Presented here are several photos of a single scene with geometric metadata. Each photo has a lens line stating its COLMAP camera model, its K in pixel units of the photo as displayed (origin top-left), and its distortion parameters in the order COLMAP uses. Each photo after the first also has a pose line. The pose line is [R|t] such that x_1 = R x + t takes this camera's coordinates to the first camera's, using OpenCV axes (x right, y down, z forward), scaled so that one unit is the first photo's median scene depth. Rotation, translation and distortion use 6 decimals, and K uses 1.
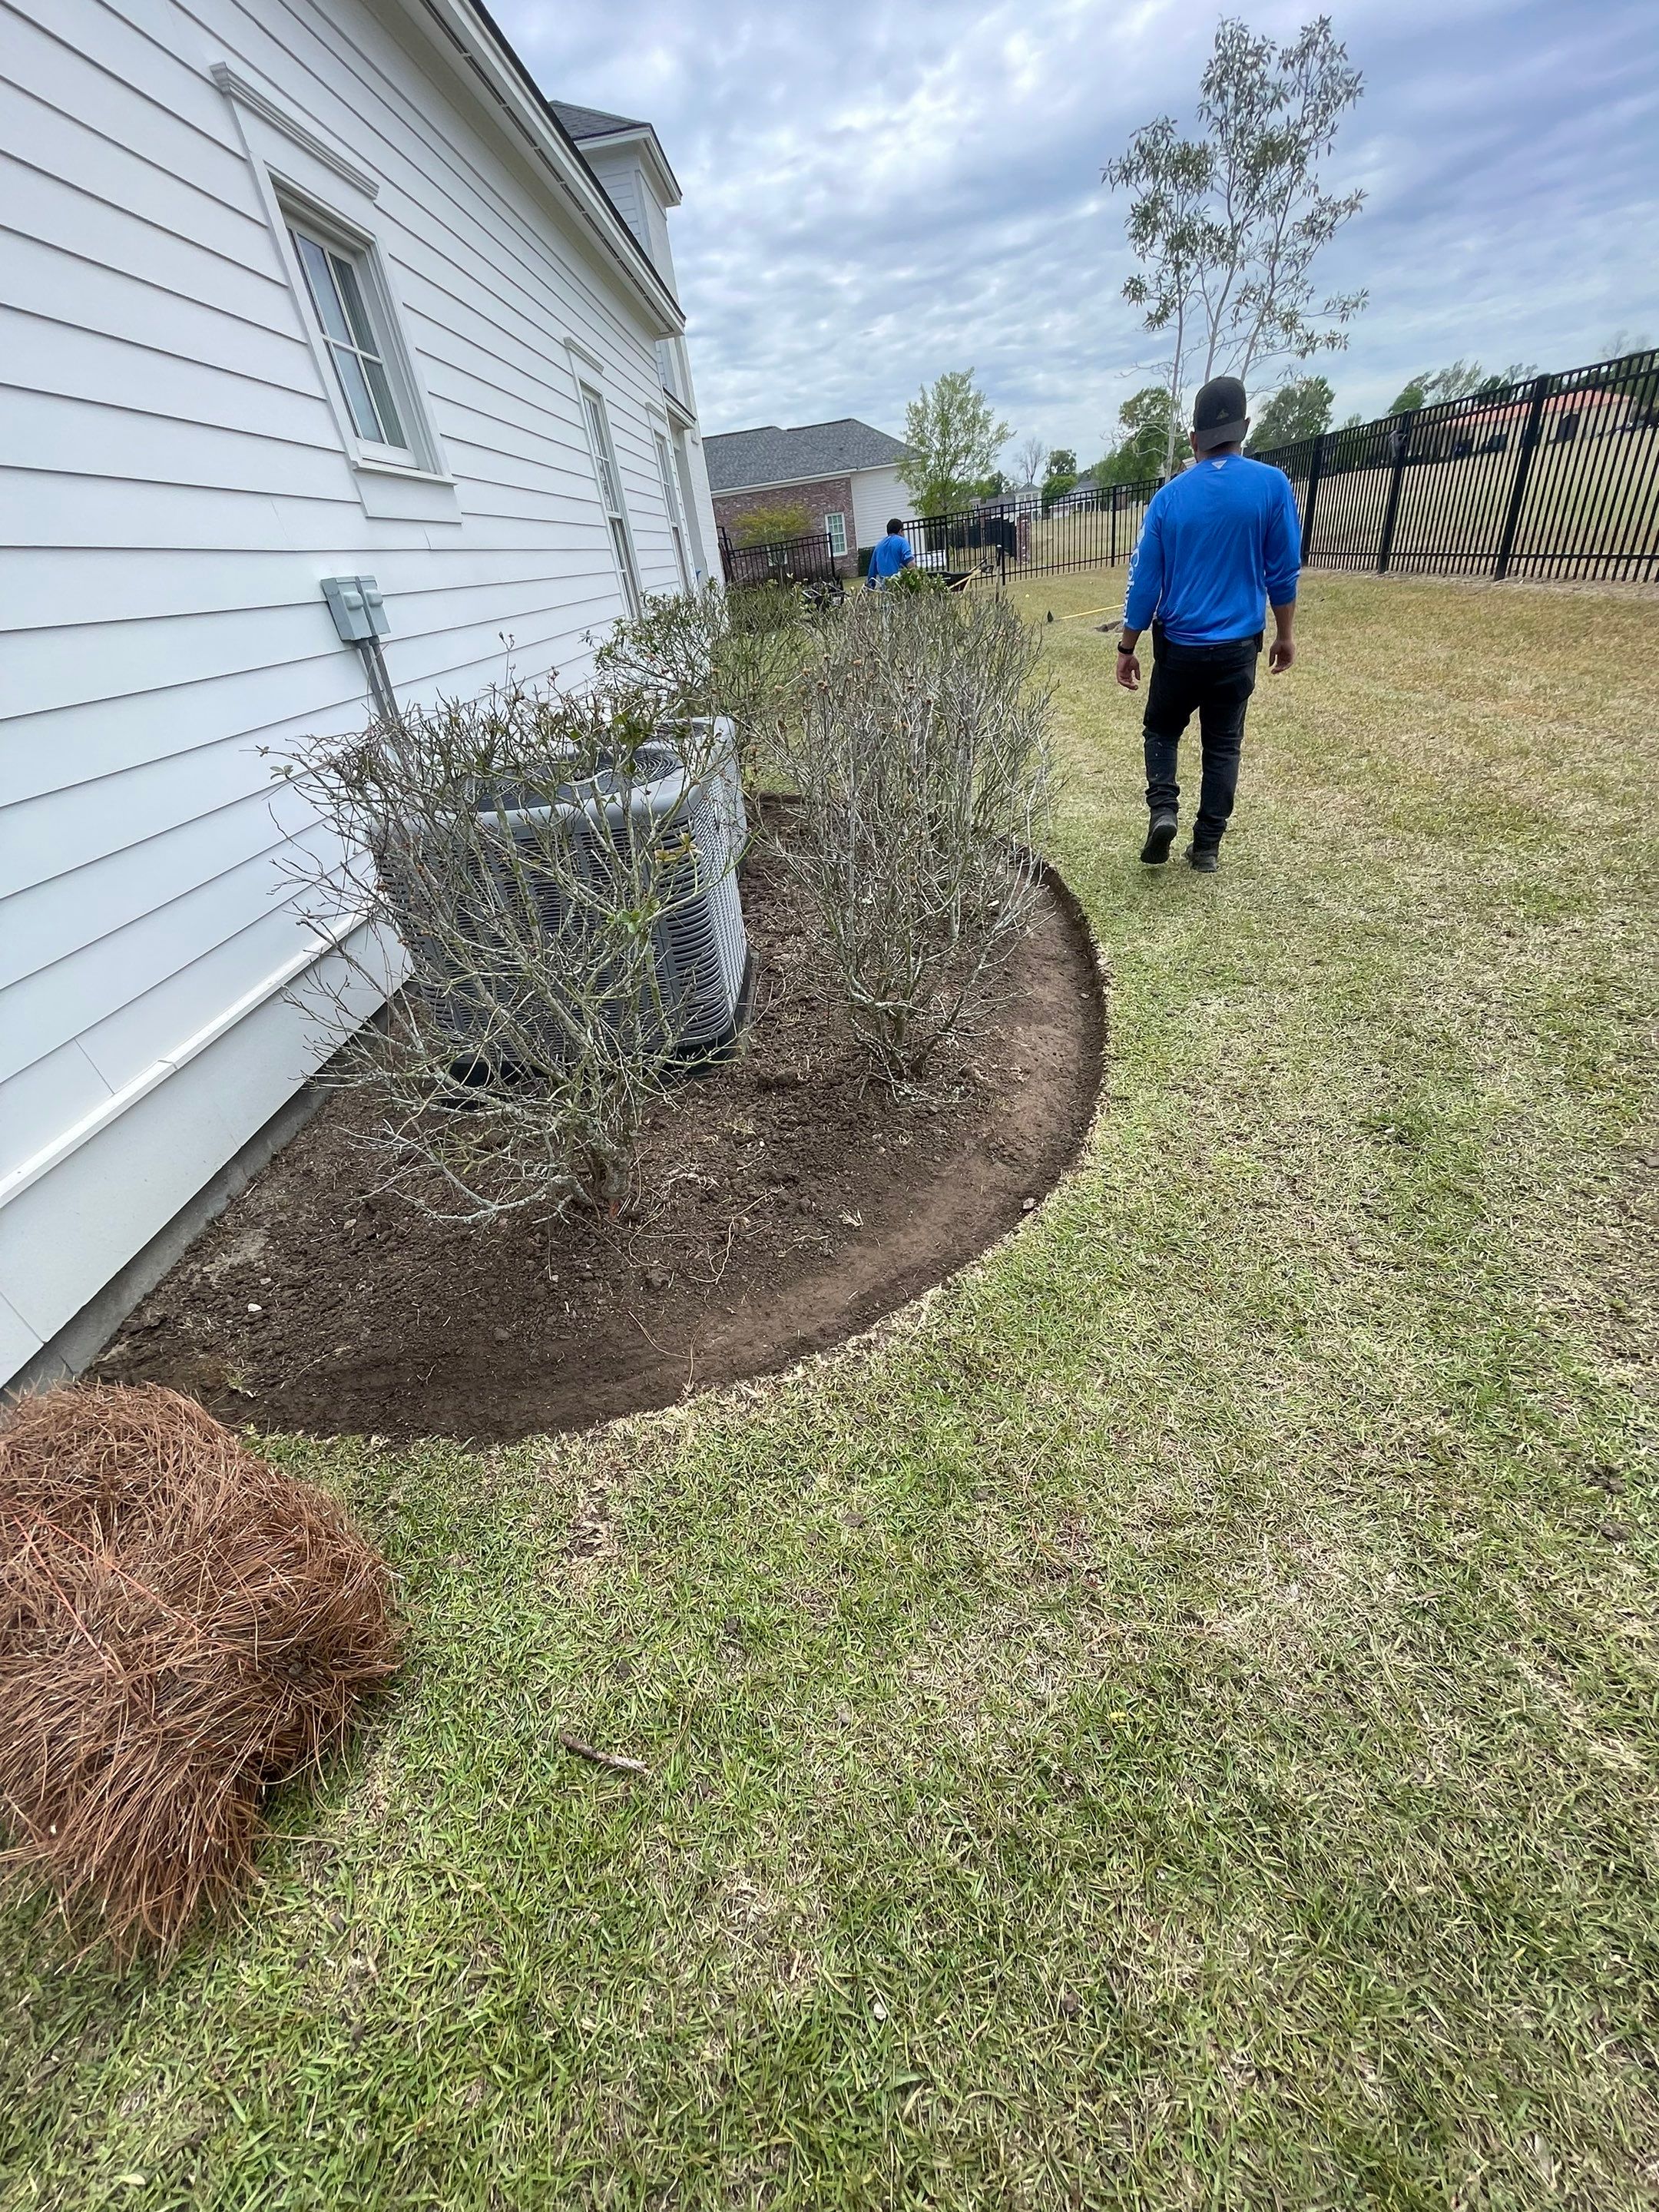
lens RADIAL K [[880.7, 0, 829.5], [0, 880.7, 1106.0], [0, 0, 1]] dist [-0.013771, 0.006348]
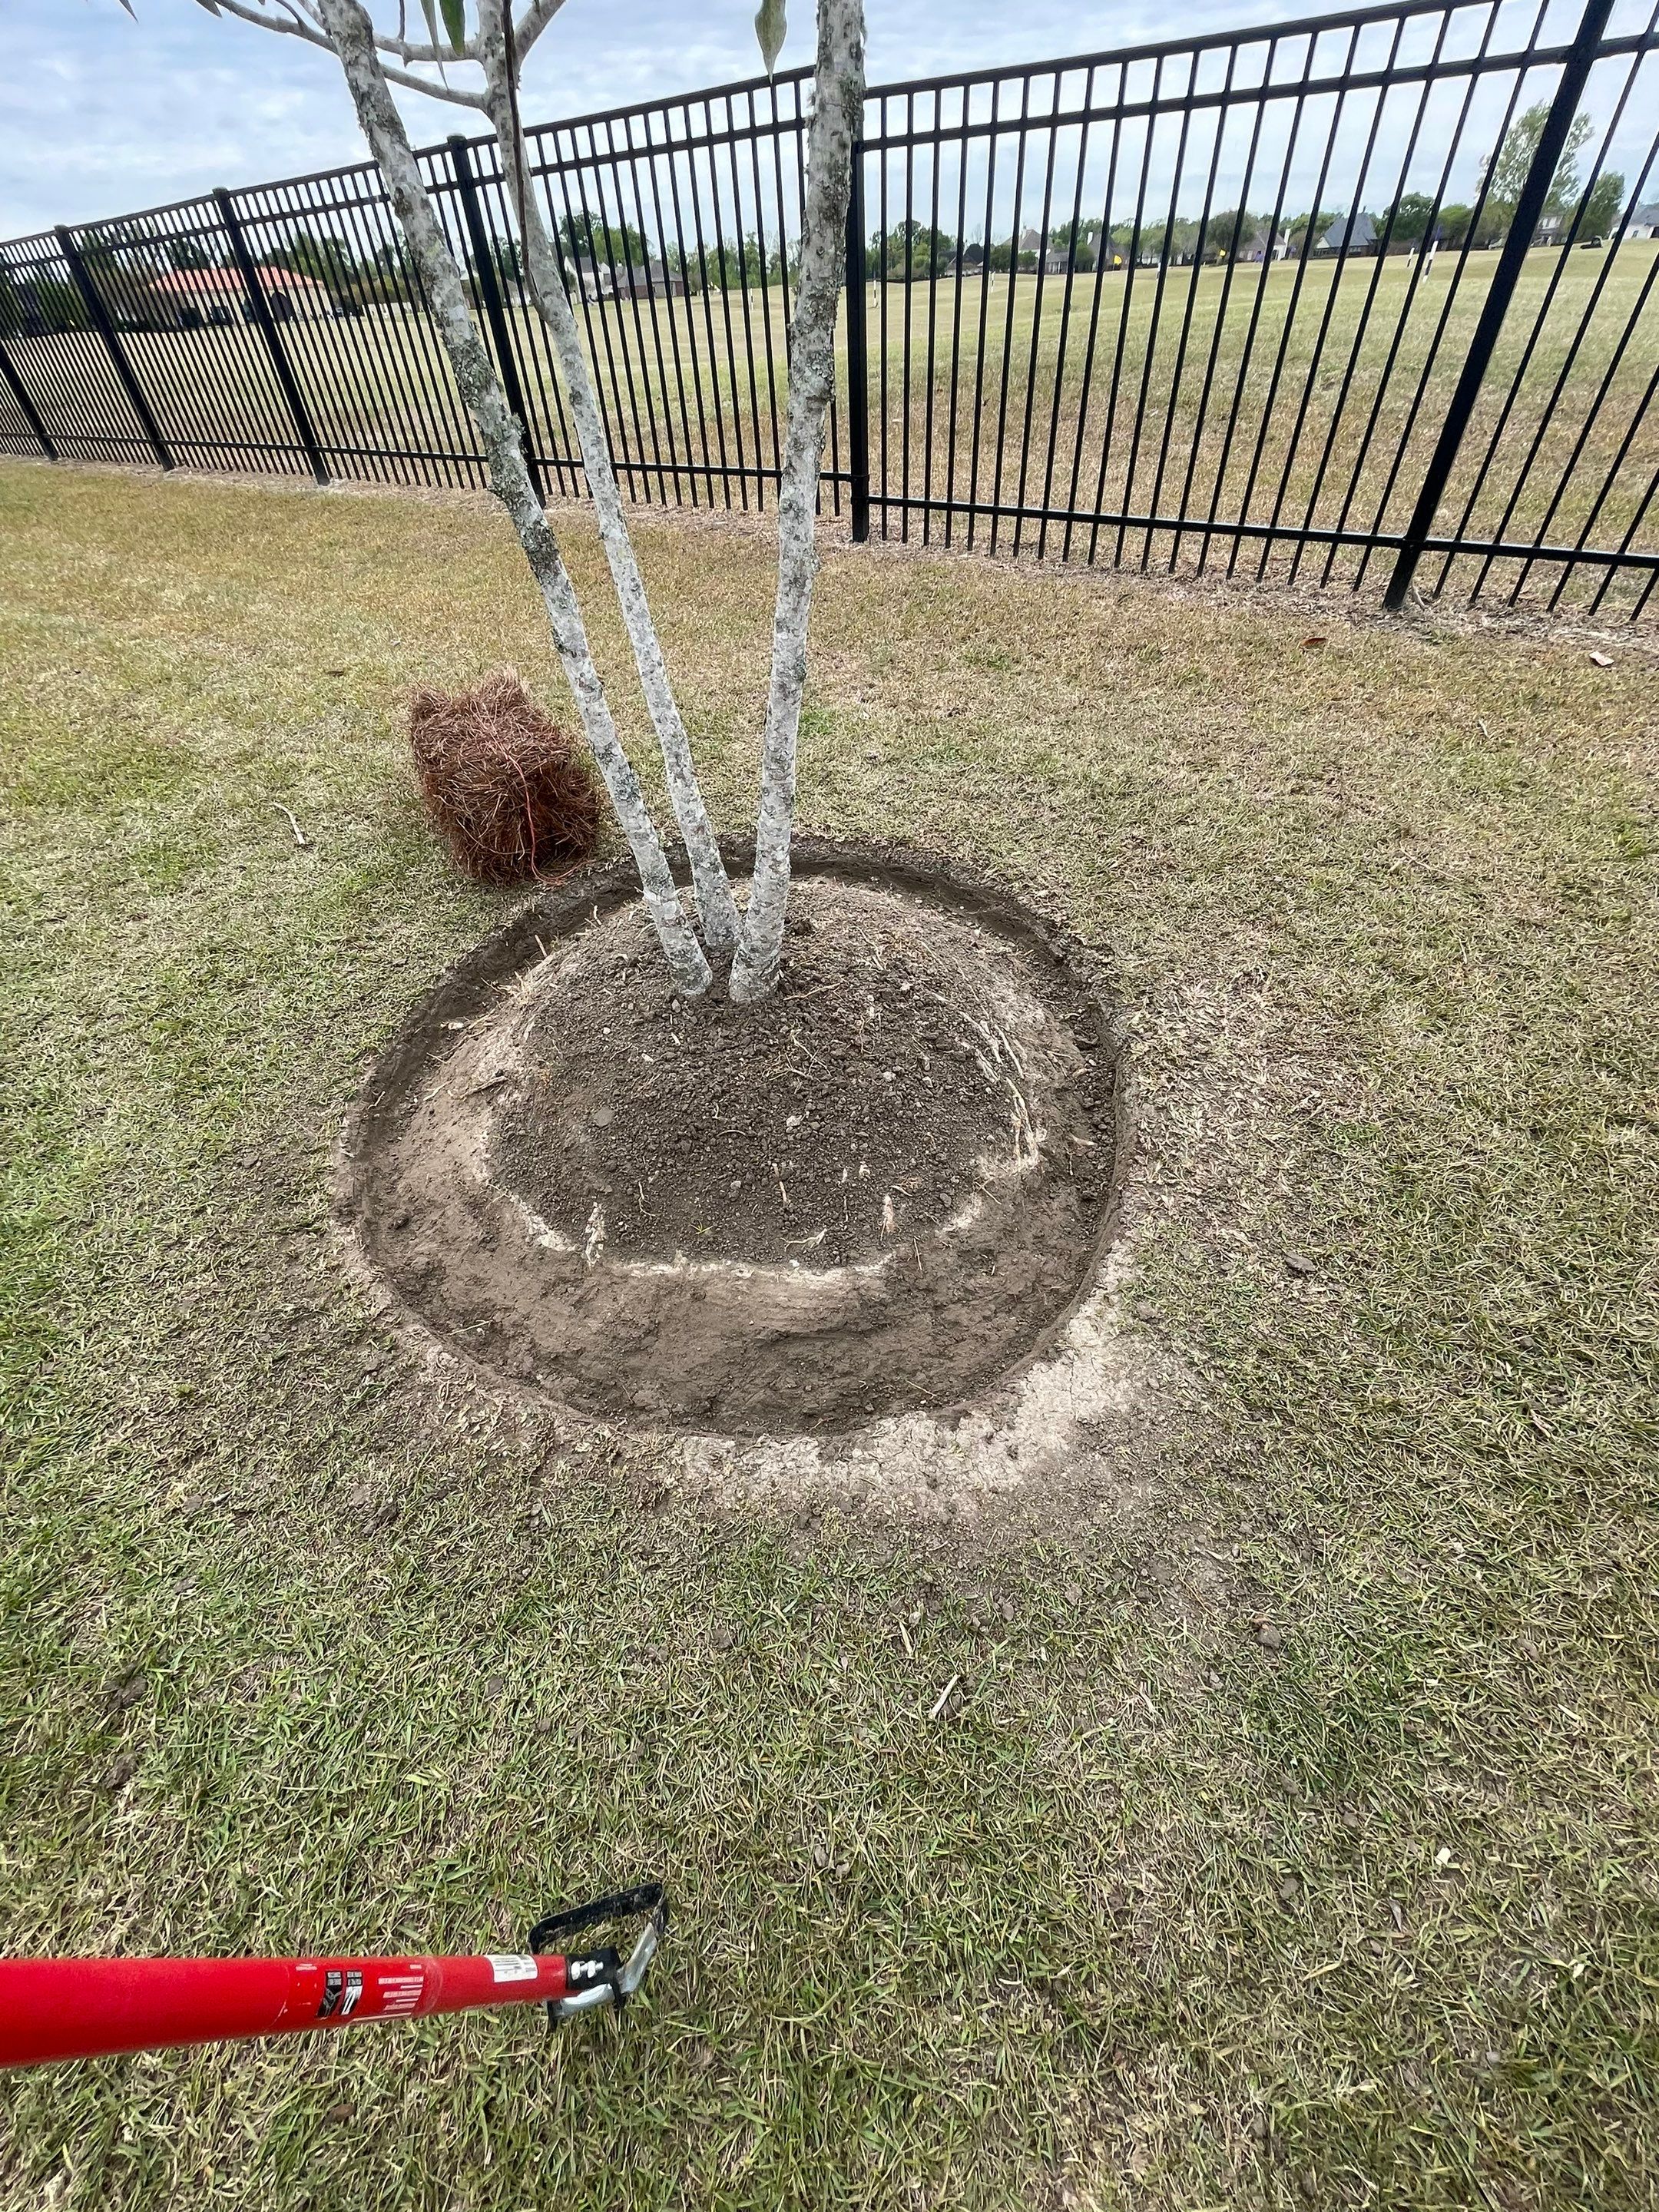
lens RADIAL K [[880.7, 0, 829.5], [0, 880.7, 1106.0], [0, 0, 1]] dist [-0.013771, 0.006348]
pose [[0.518306, -0.500759, 0.693253, 0.453241], [0.435627, 0.852179, 0.289862, 0.009943], [-0.735927, 0.151762, 0.659833, -0.041056]]
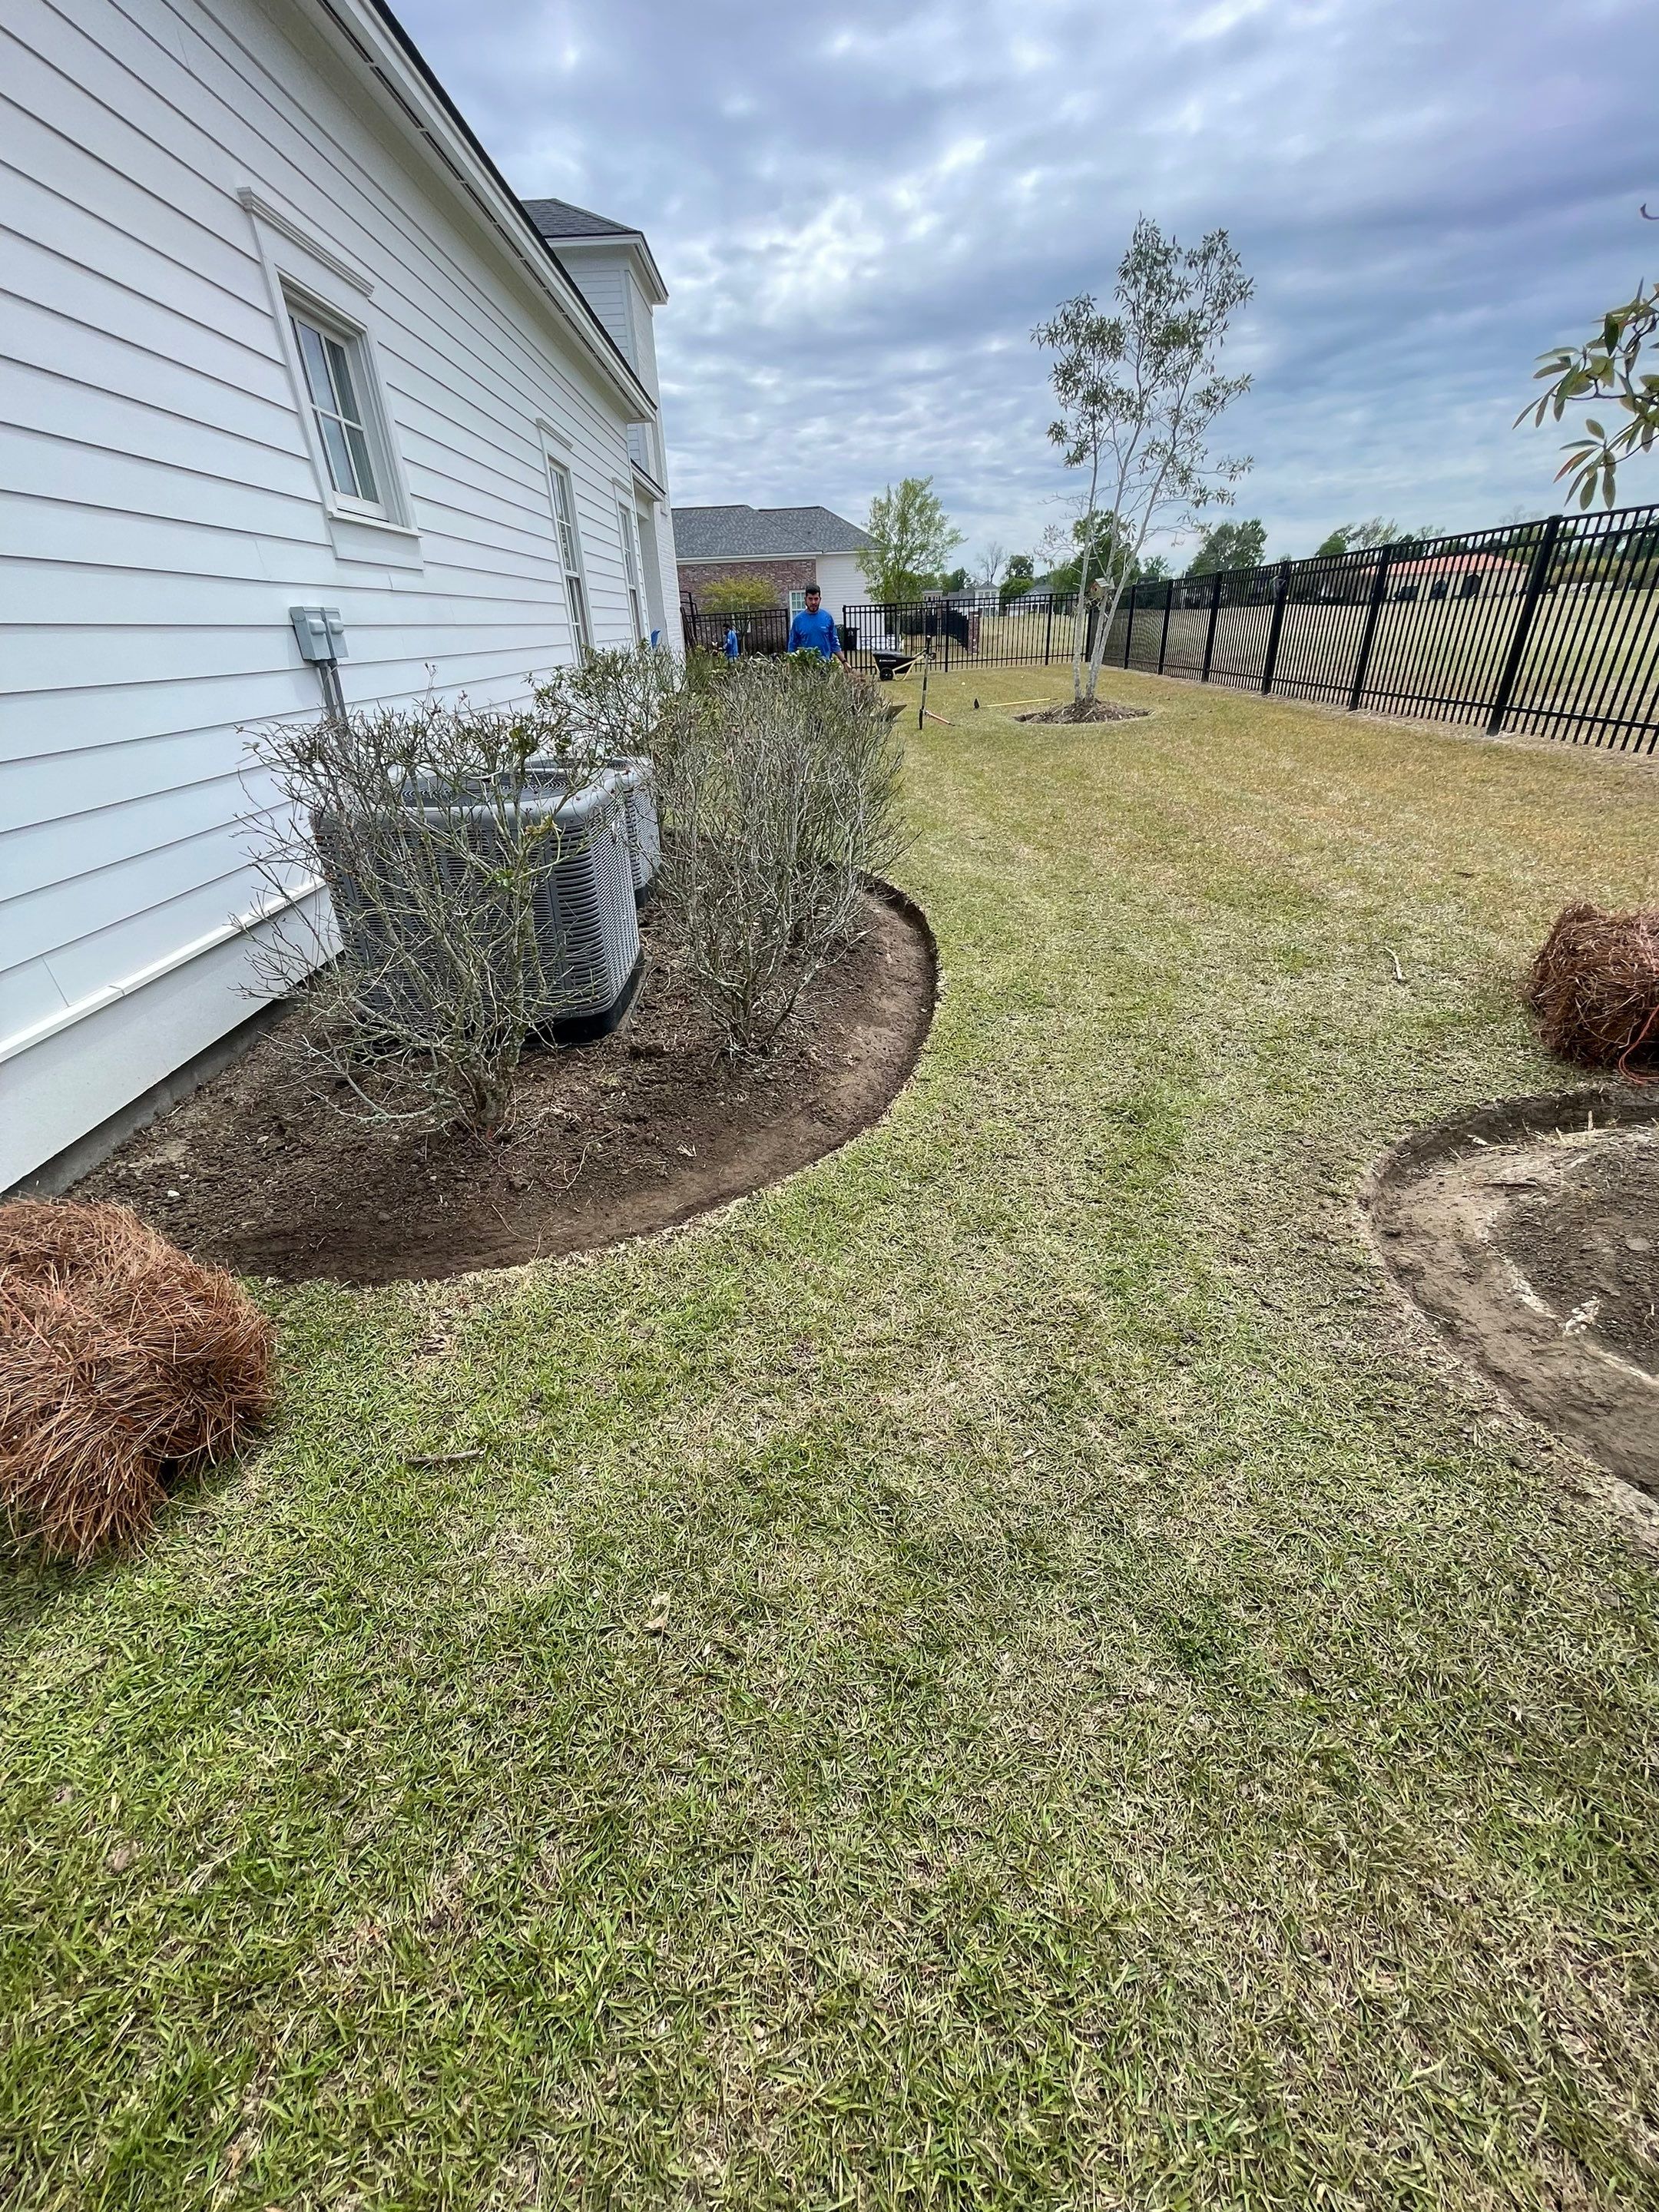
lens RADIAL K [[880.7, 0, 829.5], [0, 880.7, 1106.0], [0, 0, 1]] dist [-0.013771, 0.006348]
pose [[0.995403, 0.063576, 0.071628, 0.094030], [-0.058881, 0.996090, -0.065856, 0.096258], [-0.075535, 0.061336, 0.995255, -0.176087]]
